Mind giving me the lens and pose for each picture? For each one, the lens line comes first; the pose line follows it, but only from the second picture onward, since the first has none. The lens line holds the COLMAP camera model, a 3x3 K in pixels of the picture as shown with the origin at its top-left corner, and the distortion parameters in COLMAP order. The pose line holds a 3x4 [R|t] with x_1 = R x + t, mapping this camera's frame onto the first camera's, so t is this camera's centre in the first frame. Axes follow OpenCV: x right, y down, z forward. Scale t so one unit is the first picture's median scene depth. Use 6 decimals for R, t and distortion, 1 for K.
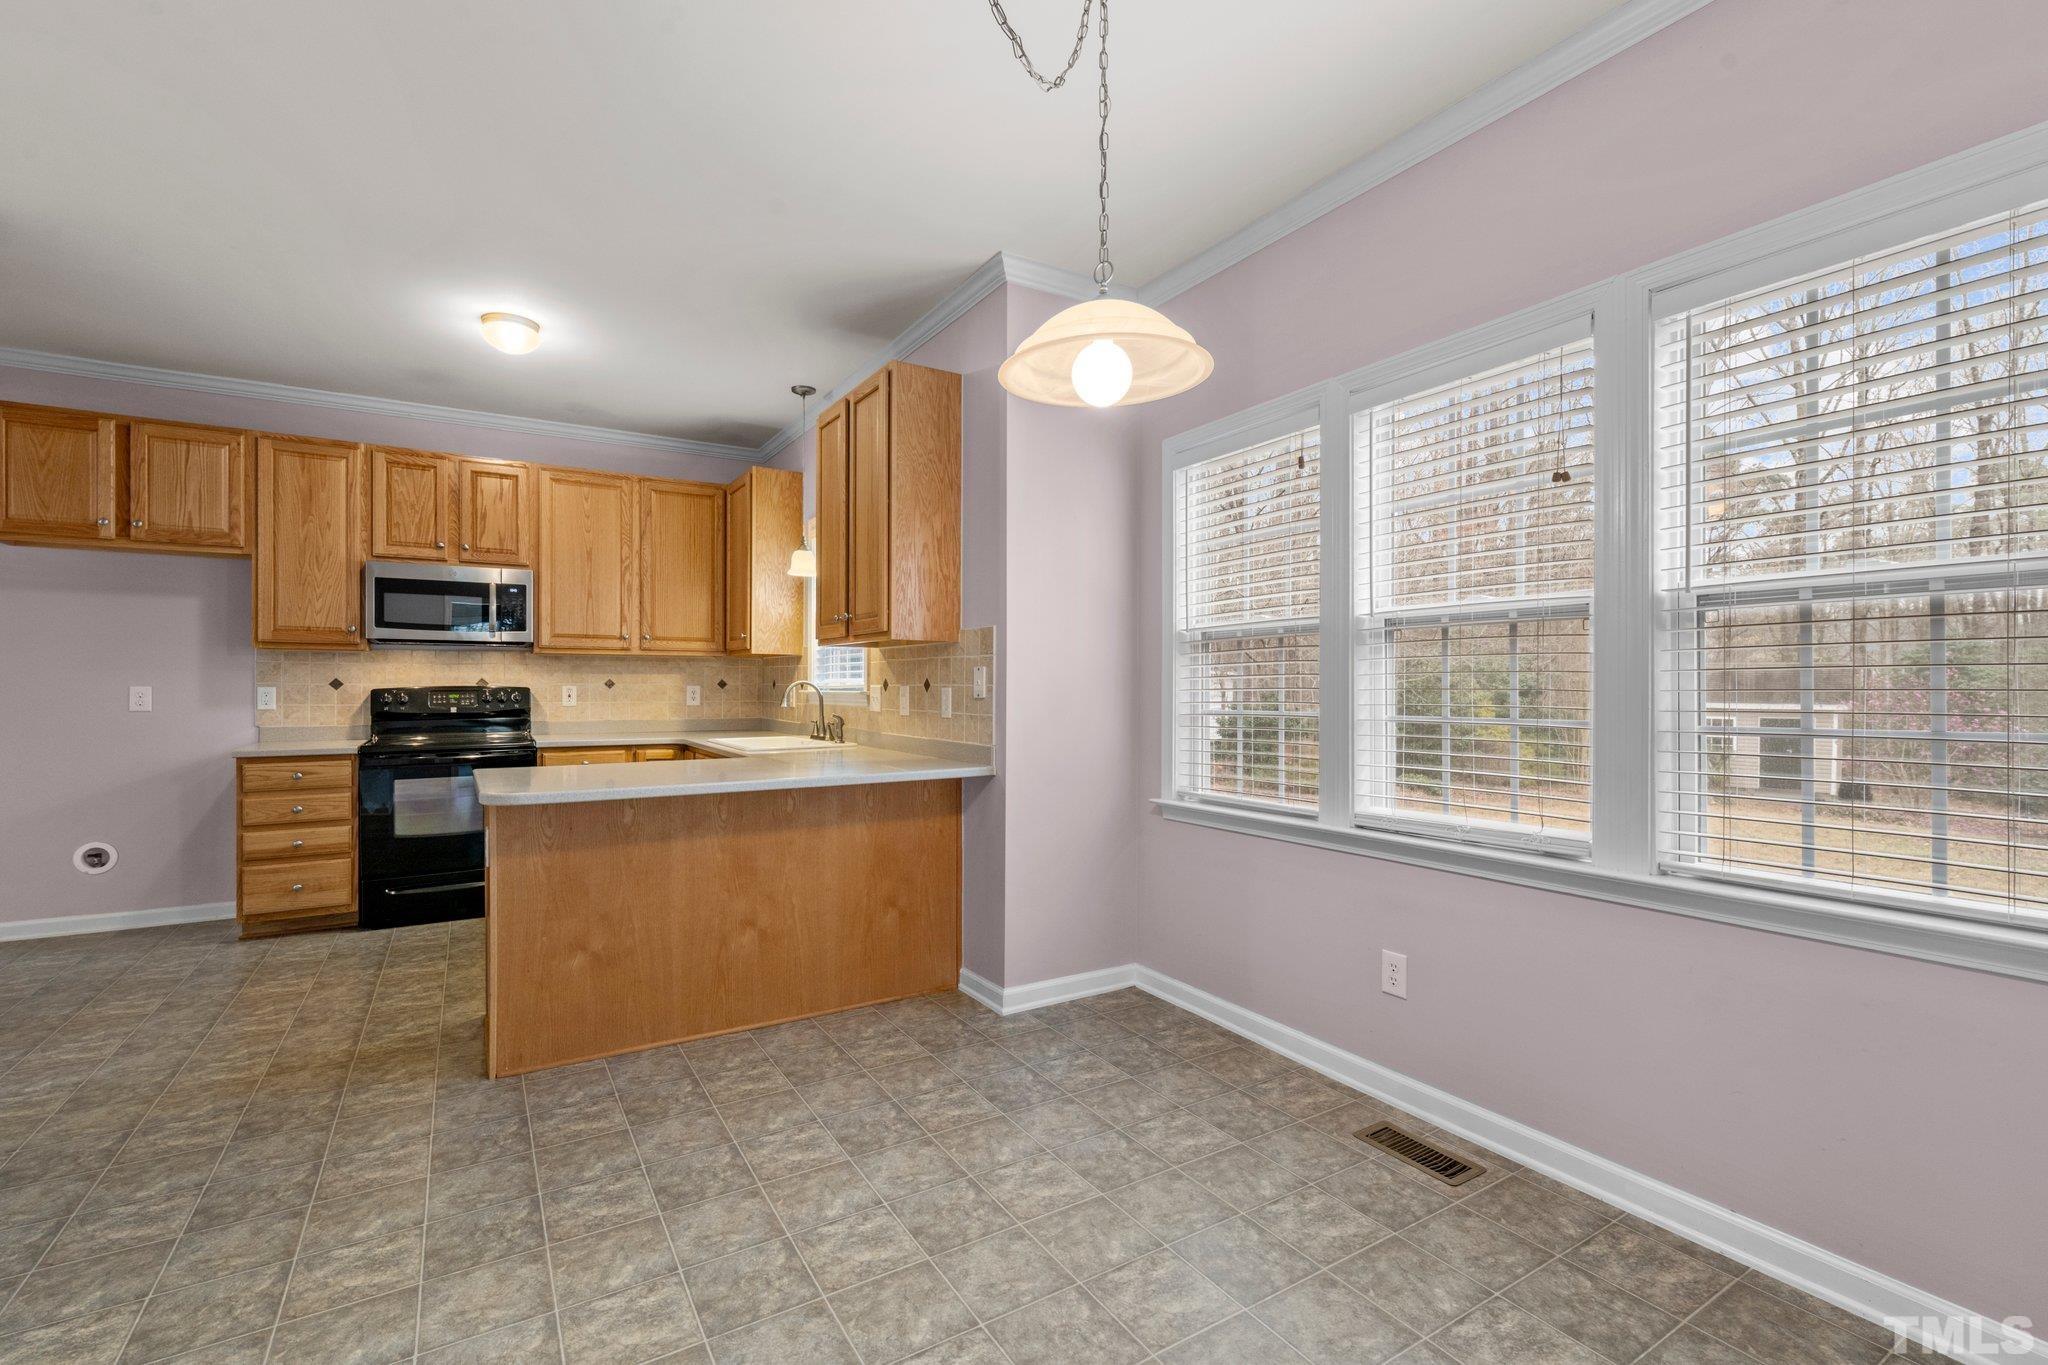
lens RADIAL K [[884.5, 0, 1027.4], [0, 884.5, 689.6], [0, 0, 1]] dist [-0.016091, 0.003011]
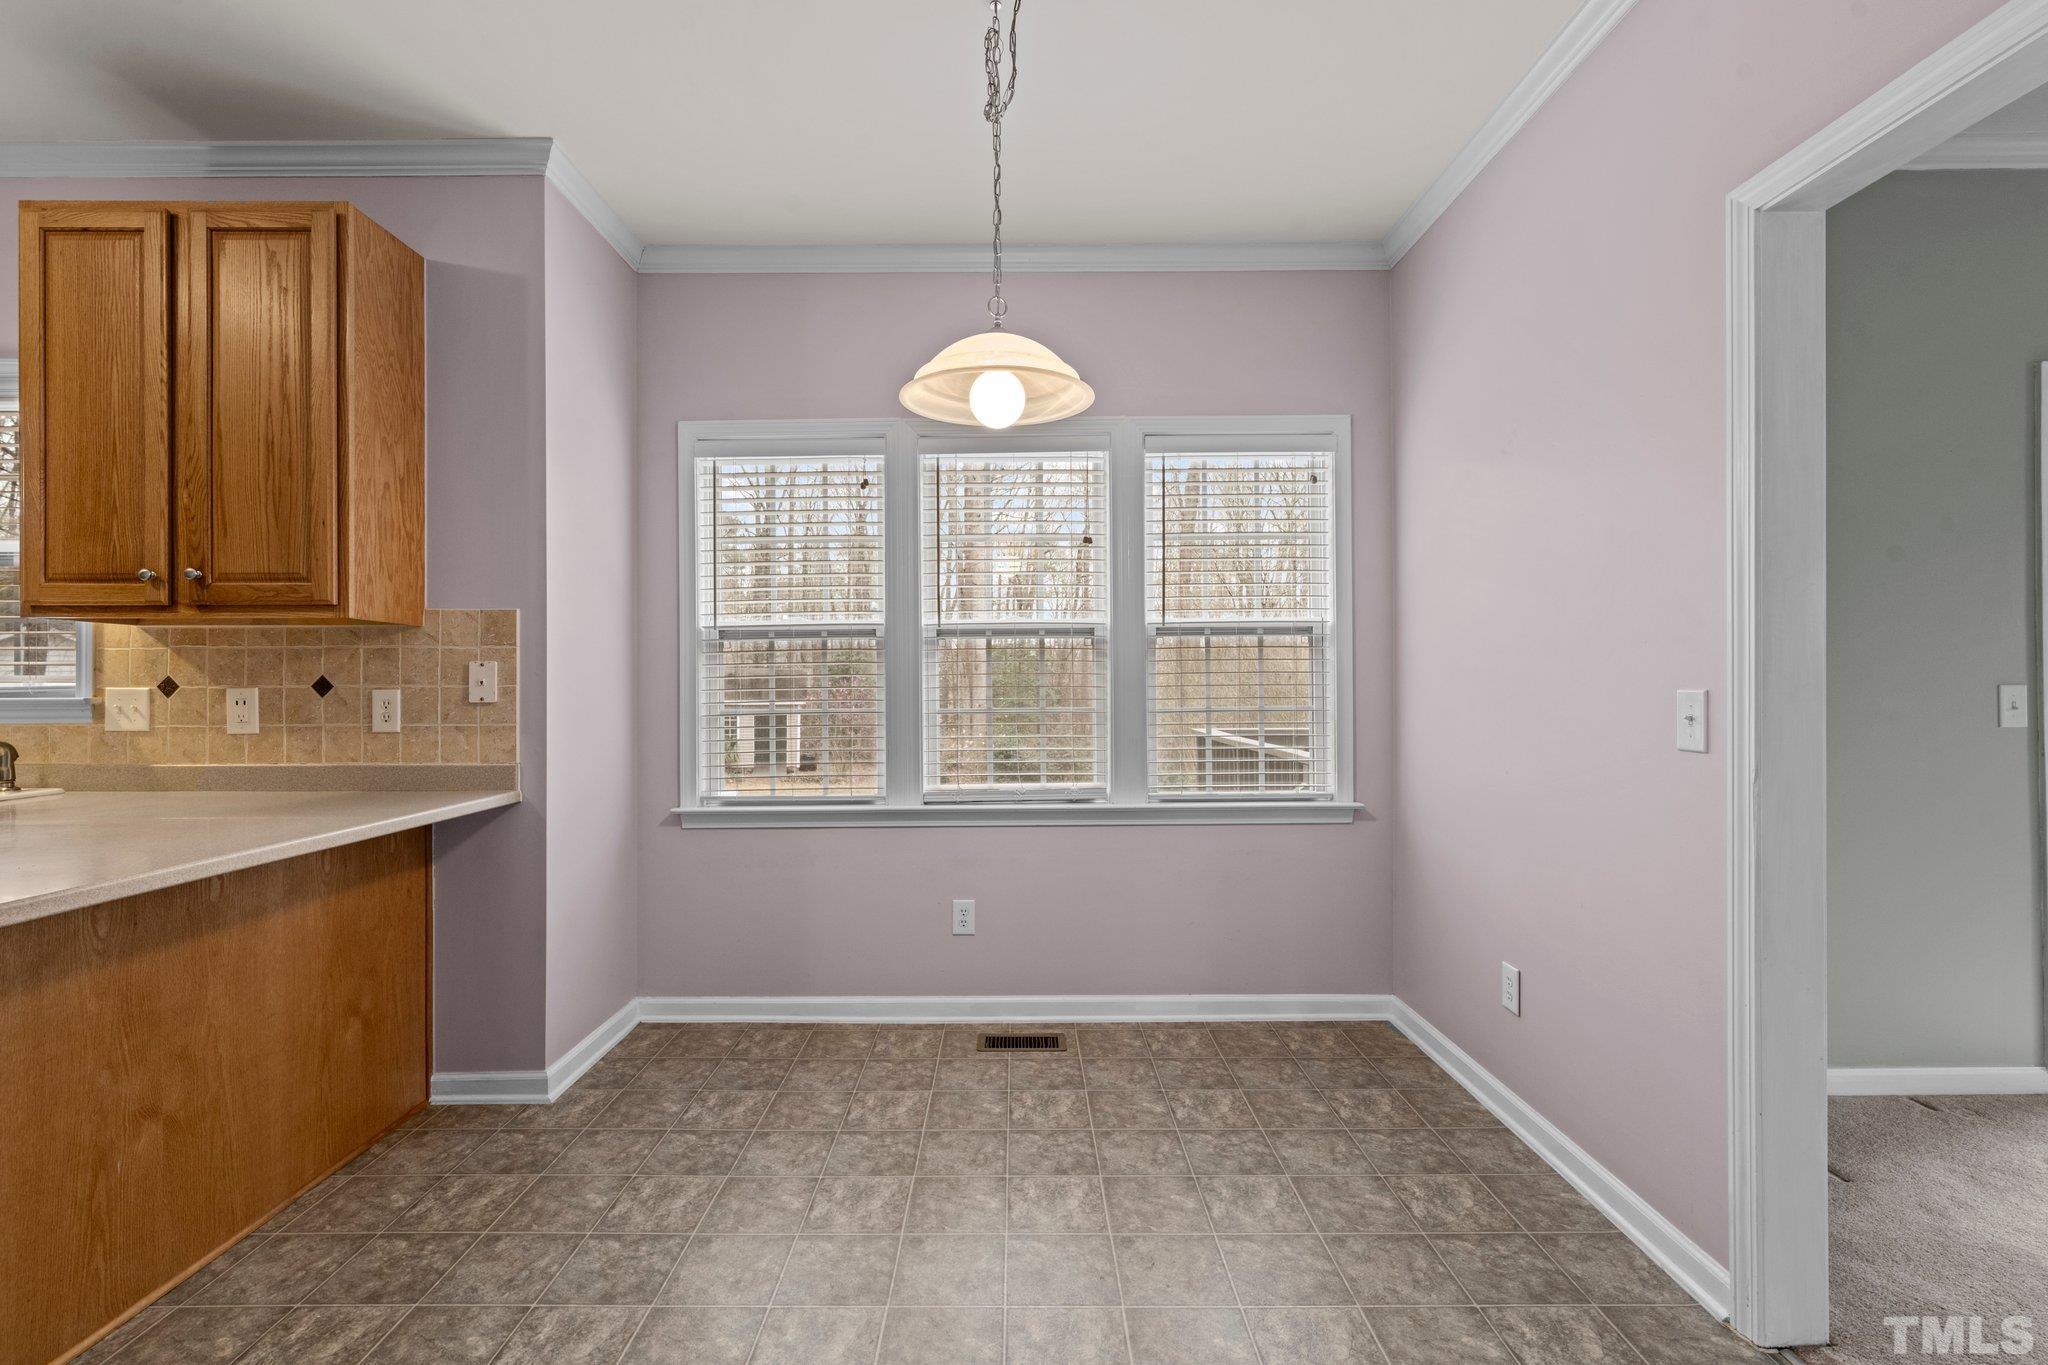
lens RADIAL K [[884.5, 0, 1031.9], [0, 884.5, 676.9], [0, 0, 1]] dist [-0.016091, 0.003011]
pose [[0.517338, 0.002132, 0.855779, -0.465114], [0.009081, 0.999927, -0.007981, -0.001997], [-0.855733, 0.011900, 0.517281, 0.215450]]
